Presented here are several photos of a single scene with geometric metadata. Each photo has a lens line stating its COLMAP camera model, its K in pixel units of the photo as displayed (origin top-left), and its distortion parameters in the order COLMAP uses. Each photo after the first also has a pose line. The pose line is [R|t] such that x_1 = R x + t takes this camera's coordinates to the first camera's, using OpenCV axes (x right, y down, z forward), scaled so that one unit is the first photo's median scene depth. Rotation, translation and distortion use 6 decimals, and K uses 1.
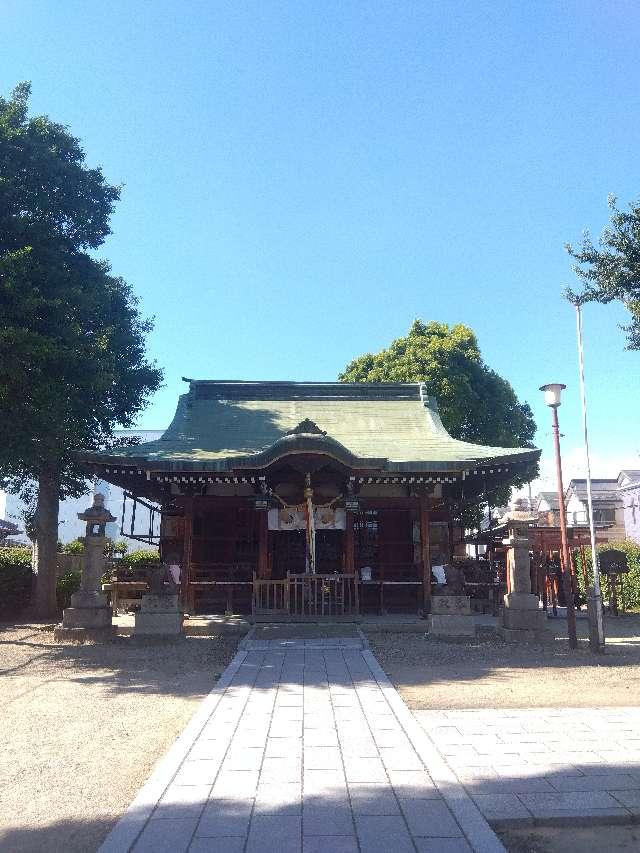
lens RADIAL K [[660.3, 0, 325.1], [0, 660.3, 428.5], [0, 0, 1]] dist [0.061288, -0.001801]
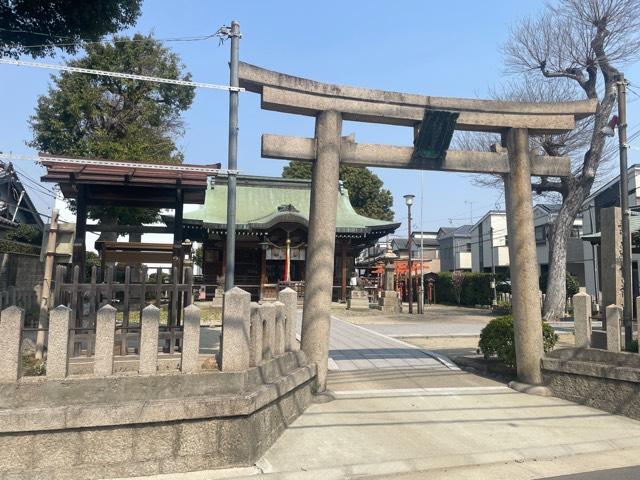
lens RADIAL K [[485.6, 0, 318.9], [0, 485.6, 231.1], [0, 0, 1]] dist [0.043998, -0.008344]
pose [[0.985659, 0.029847, 0.166091, -0.174057], [-0.045398, 0.994849, 0.090634, -0.067705], [-0.162530, -0.096875, 0.981936, -0.434954]]
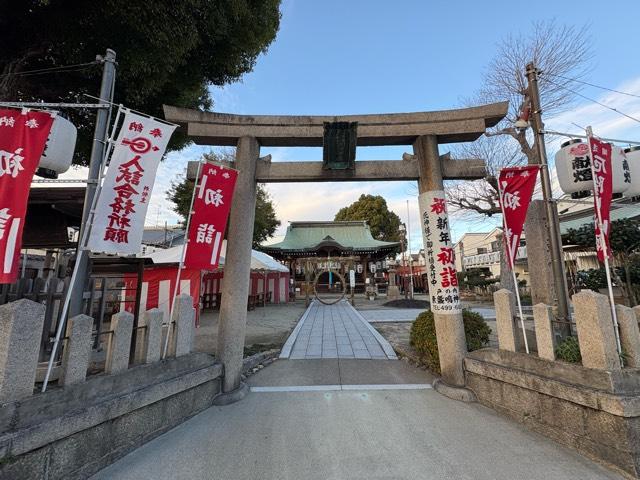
lens RADIAL K [[252.8, 0, 320.0], [0, 252.8, 240.0], [0, 0, 1]] dist [-0.000115, -0.000090]
pose [[0.998517, -0.021630, -0.049957, -0.005902], [0.023428, 0.999089, 0.035682, -0.036140], [0.049139, -0.036800, 0.998114, -0.260784]]
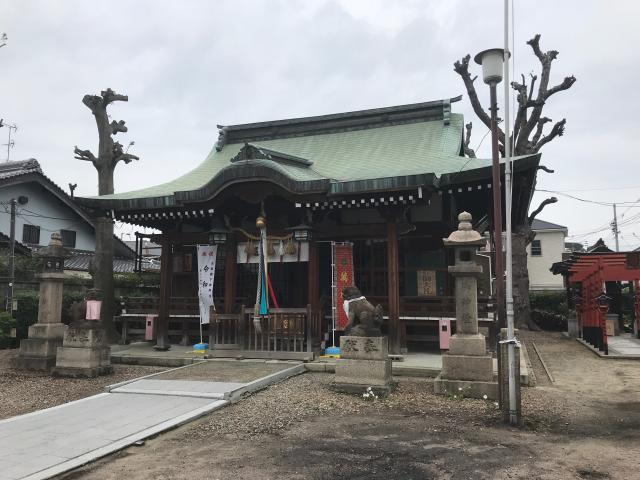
lens RADIAL K [[529.8, 0, 316.3], [0, 529.8, 229.5], [0, 0, 1]] dist [0.070946, -0.085368]
pose [[0.931602, -0.048665, -0.360208, 0.309694], [0.076635, 0.995018, 0.063770, 0.062112], [0.355310, -0.087013, 0.930690, 0.314760]]
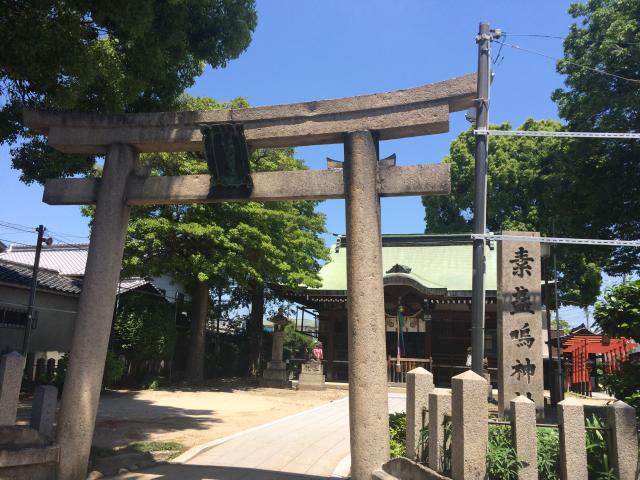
lens RADIAL K [[545.5, 0, 318.1], [0, 545.5, 238.7], [0, 0, 1]] dist [0.103321, -0.118302]
pose [[0.955693, -0.023276, -0.293444, 0.179369], [0.018109, 0.999630, -0.020311, -0.051589], [0.293808, 0.014098, 0.955761, -0.359117]]
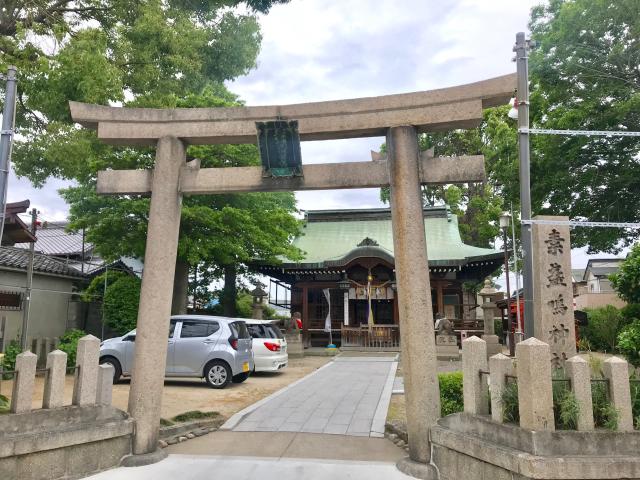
lens RADIAL K [[529.8, 0, 316.3], [0, 529.8, 229.5], [0, 0, 1]] dist [0.070946, -0.085368]
pose [[0.980467, -0.034008, -0.193723, 0.108864], [0.038262, 0.999101, 0.018259, -0.063957], [0.192928, -0.025314, 0.980886, -0.405788]]
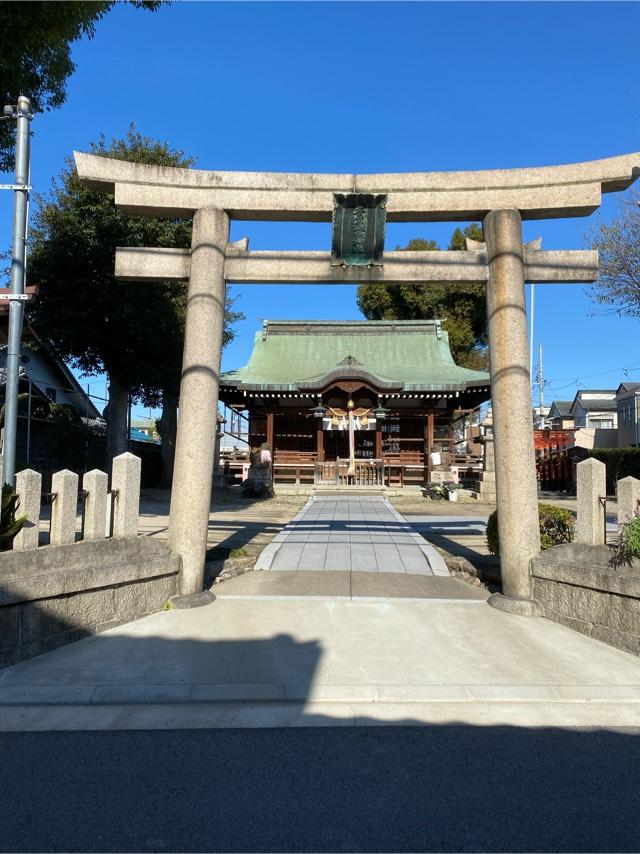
lens RADIAL K [[648.0, 0, 320.4], [0, 648.0, 409.8], [0, 0, 1]] dist [0.043998, -0.008344]
pose [[0.997529, 0.004940, -0.070081, 0.008316], [0.003060, 0.993523, 0.113587, -0.054320], [0.070188, -0.113521, 0.991053, -0.424858]]
